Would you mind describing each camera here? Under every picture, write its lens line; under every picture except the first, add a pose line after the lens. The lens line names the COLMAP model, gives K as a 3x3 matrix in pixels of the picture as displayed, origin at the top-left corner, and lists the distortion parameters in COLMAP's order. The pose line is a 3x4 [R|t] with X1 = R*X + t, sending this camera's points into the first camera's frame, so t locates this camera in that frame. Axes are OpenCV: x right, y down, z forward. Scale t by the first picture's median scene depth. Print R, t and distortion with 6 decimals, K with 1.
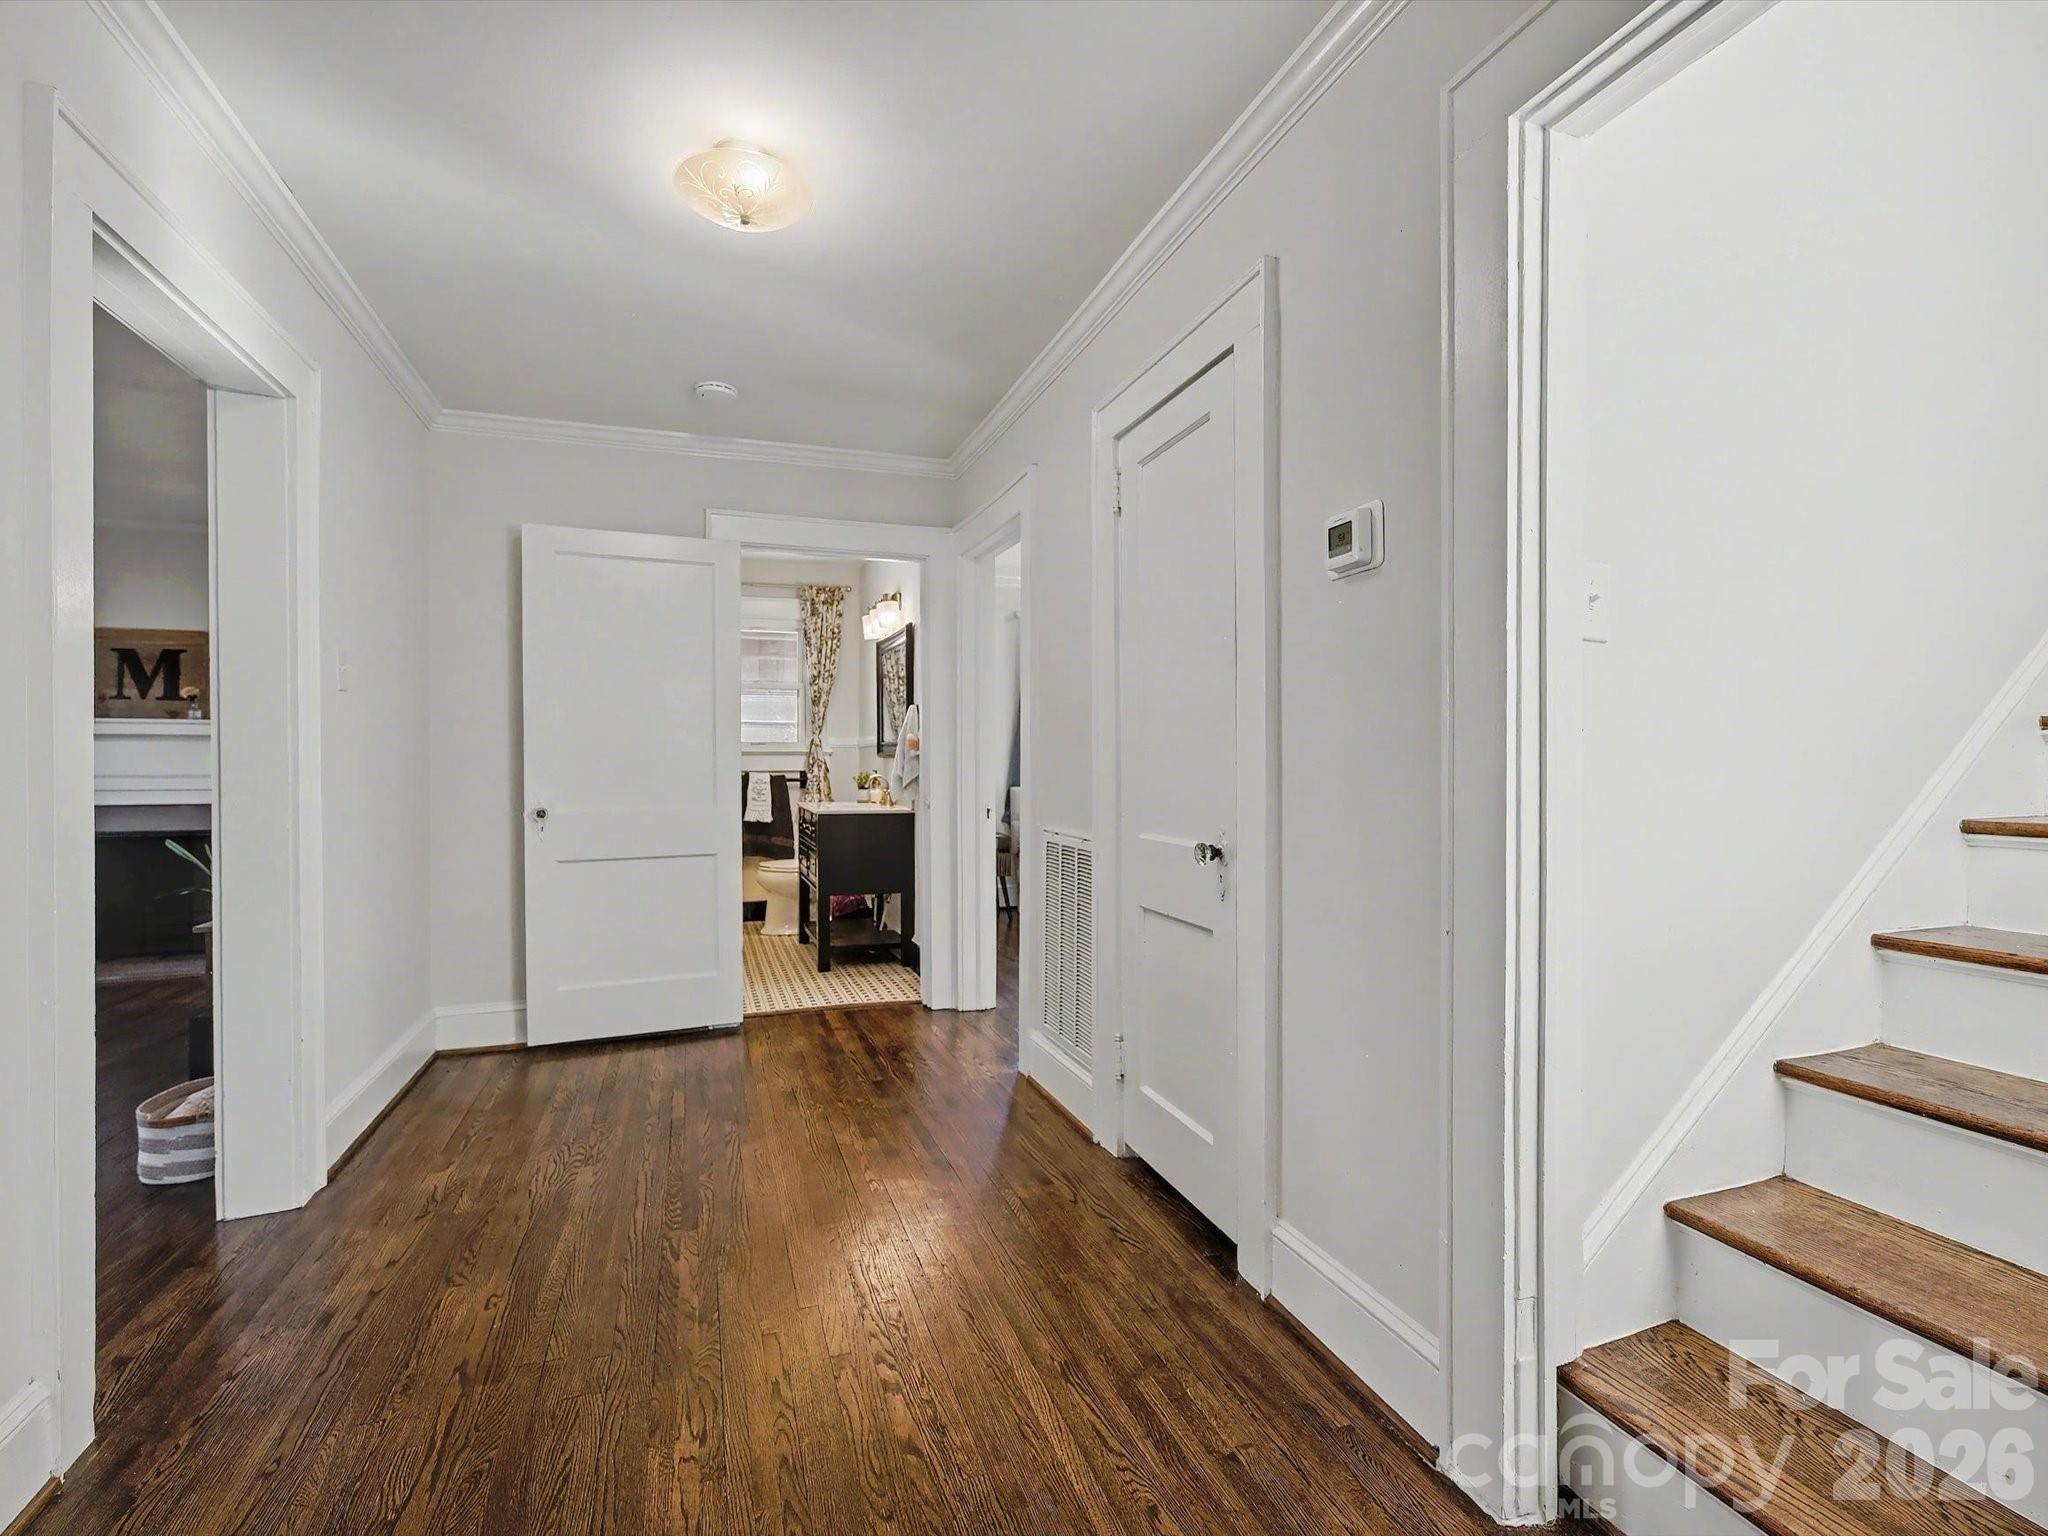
lens RADIAL K [[938.0, 0, 1019.0], [0, 938.0, 762.8], [0, 0, 1]] dist [-0.001820, 0.000359]
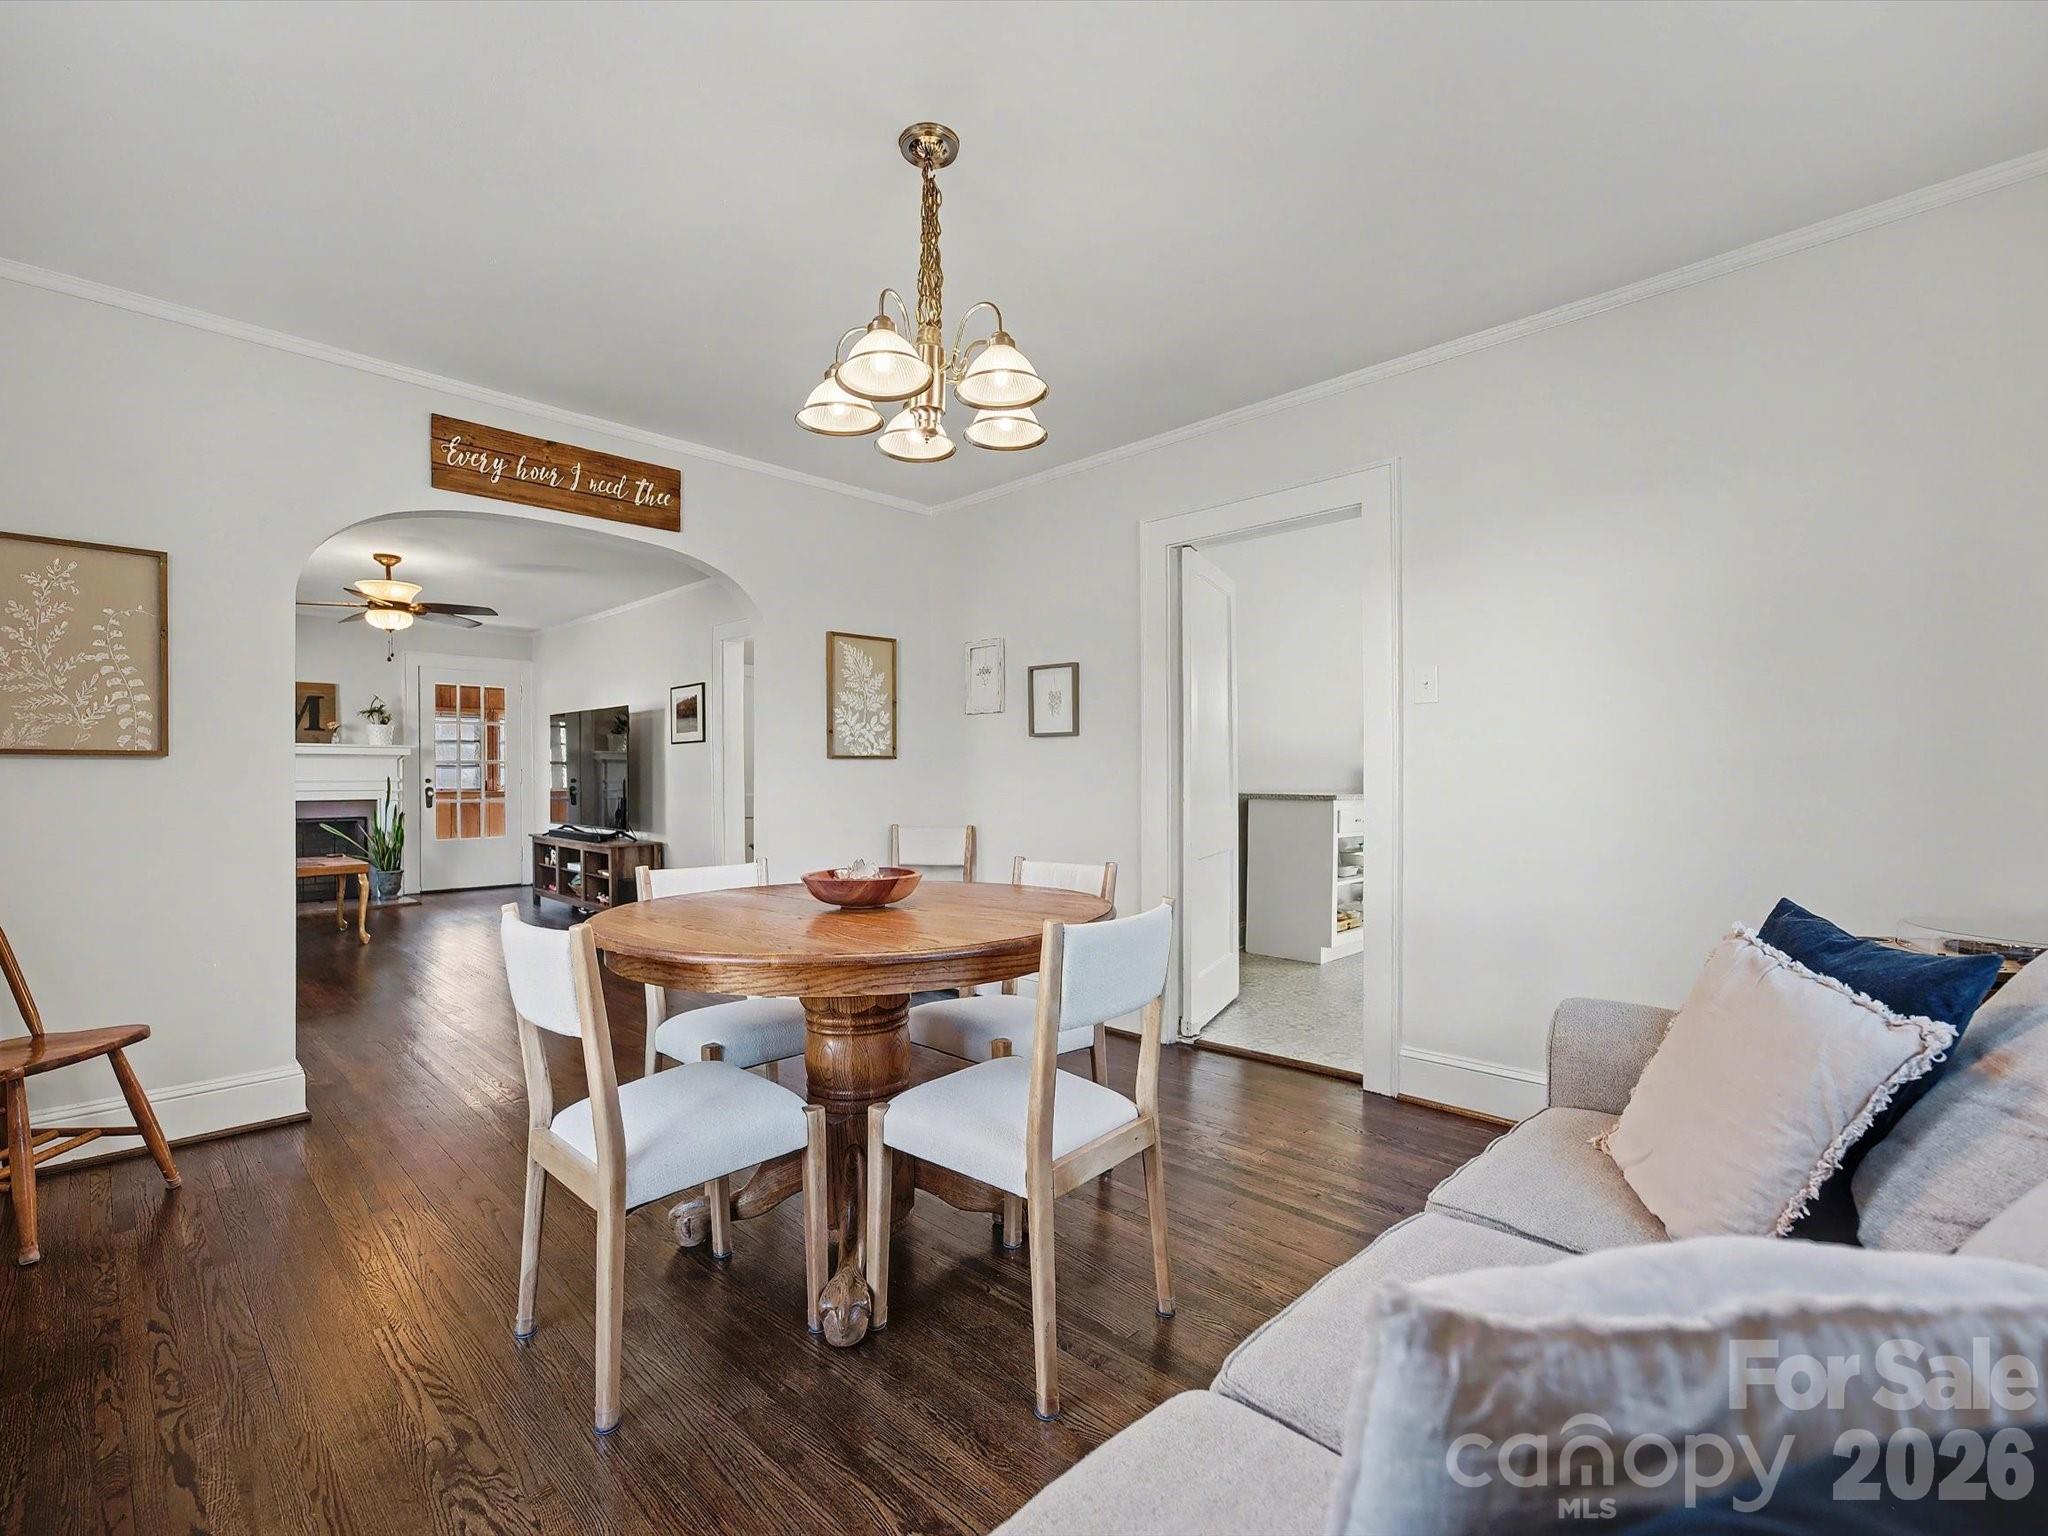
lens RADIAL K [[934.2, 0, 1020.3], [0, 934.2, 784.9], [0, 0, 1]] dist [0.018468, 0.000343]
pose [[0.893672, -0.002834, 0.448712, -0.479955], [-0.000439, 0.999974, 0.007190, 0.007011], [-0.448721, -0.006623, 0.893648, -0.703329]]
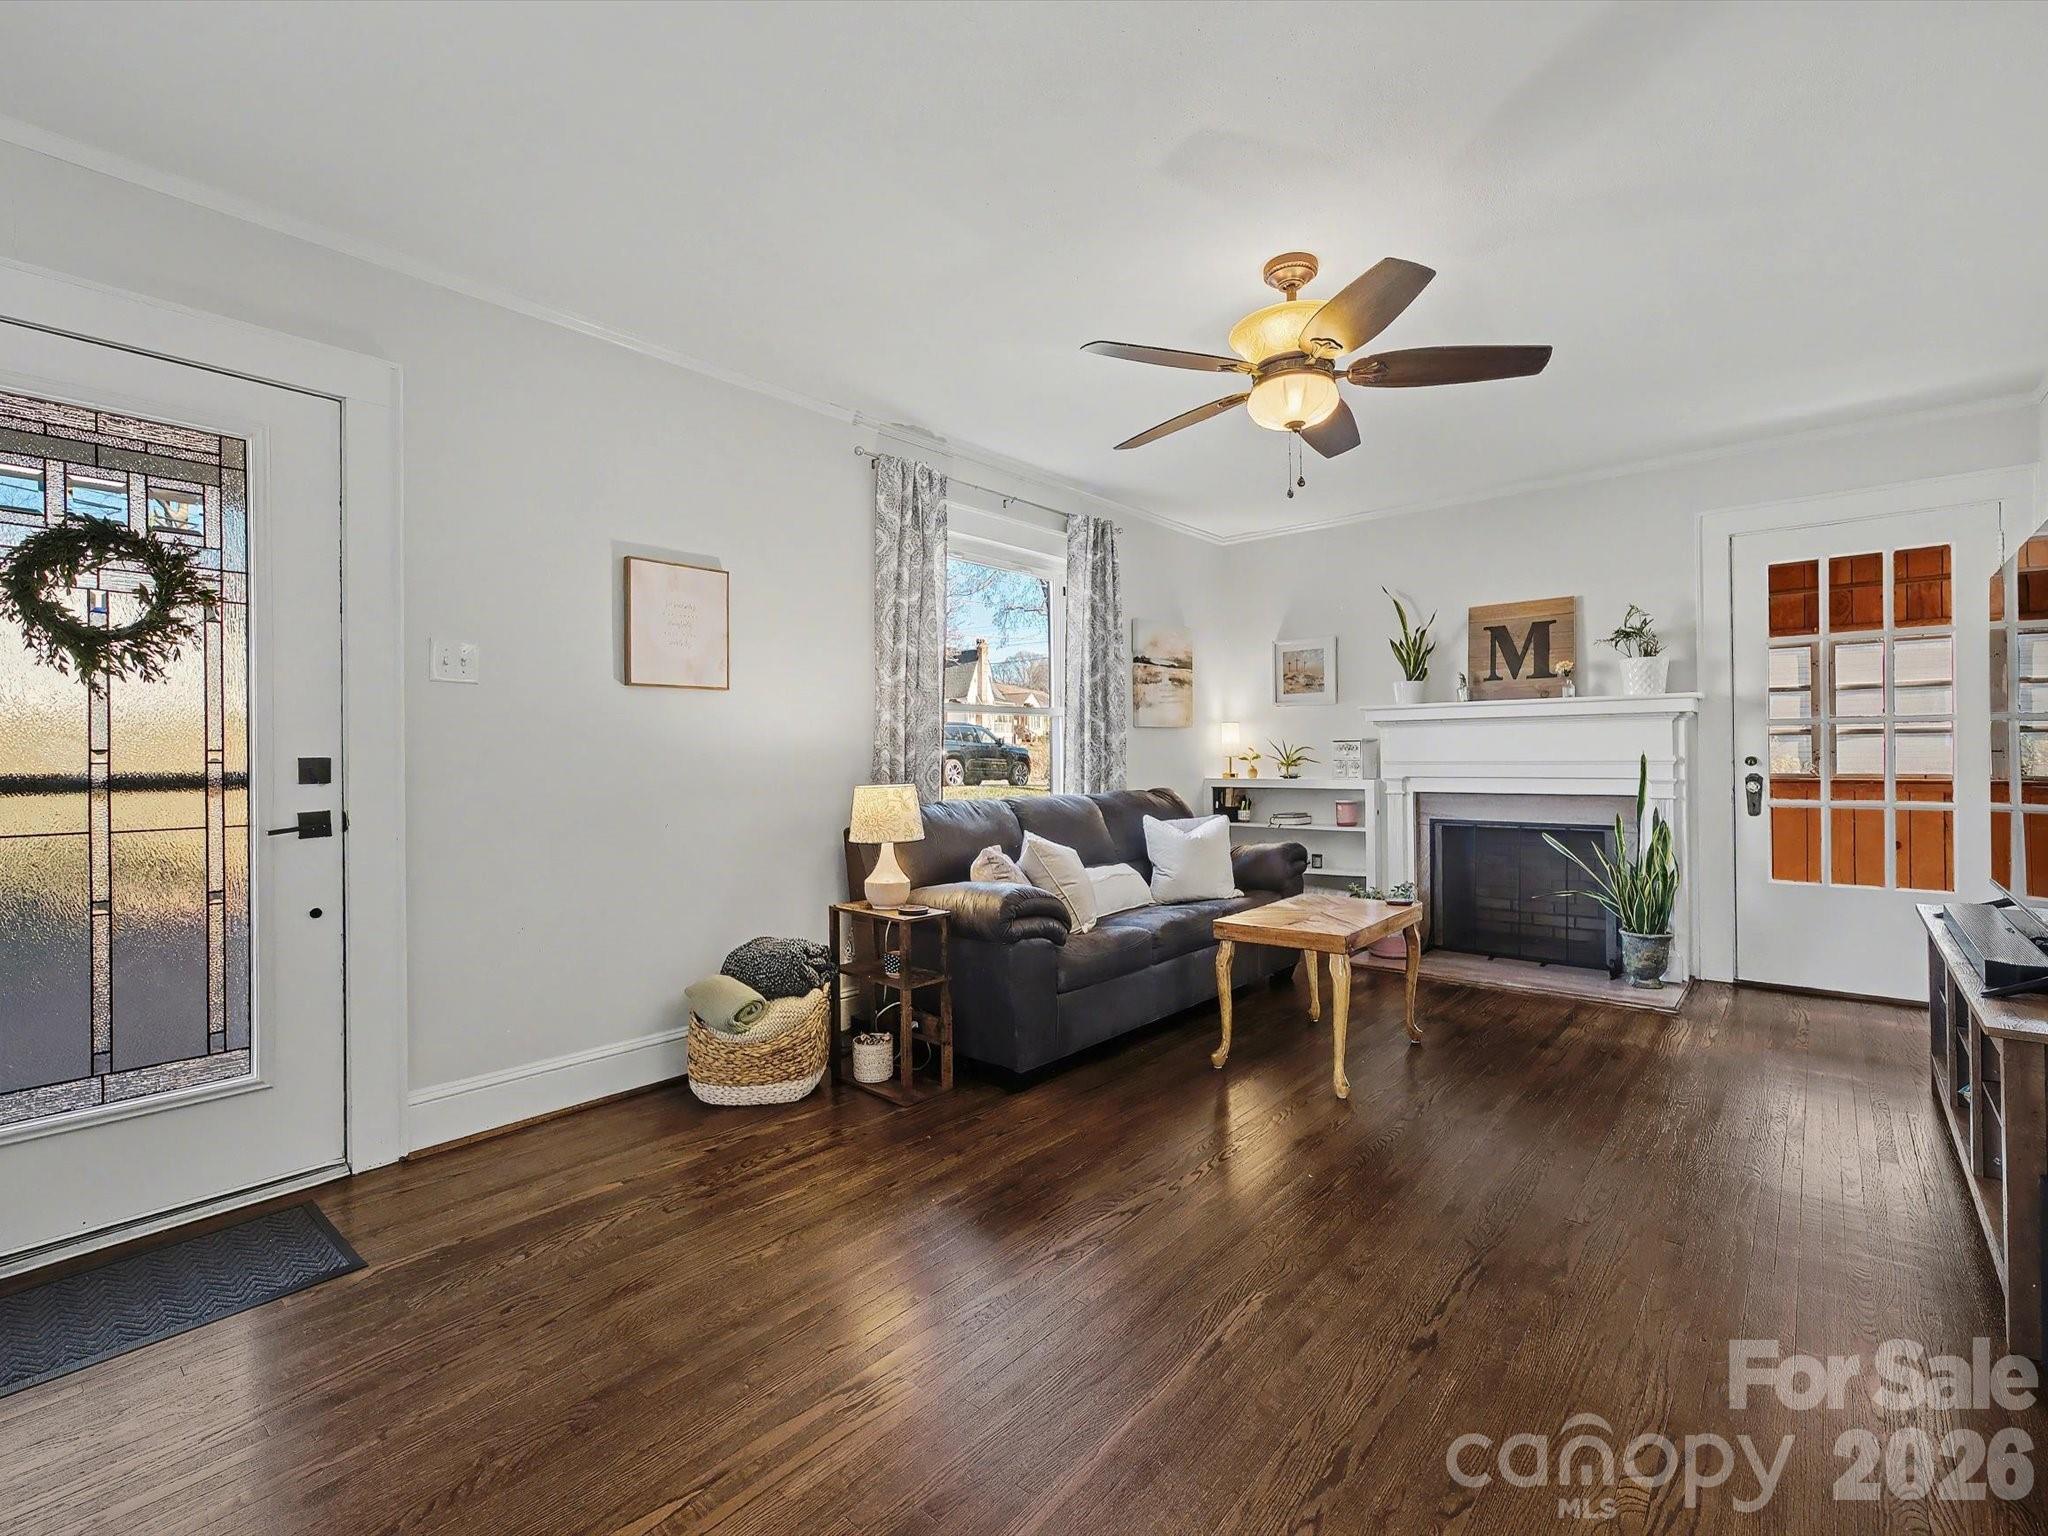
lens RADIAL K [[927.6, 0, 1037.9], [0, 927.6, 763.5], [0, 0, 1]] dist [-0.012245, 0.000169]
pose [[0.514229, 0.003450, -0.857646, -0.327958], [0.005452, 0.999959, 0.007291, 0.005250], [0.857636, -0.008425, 0.514189, 0.107899]]
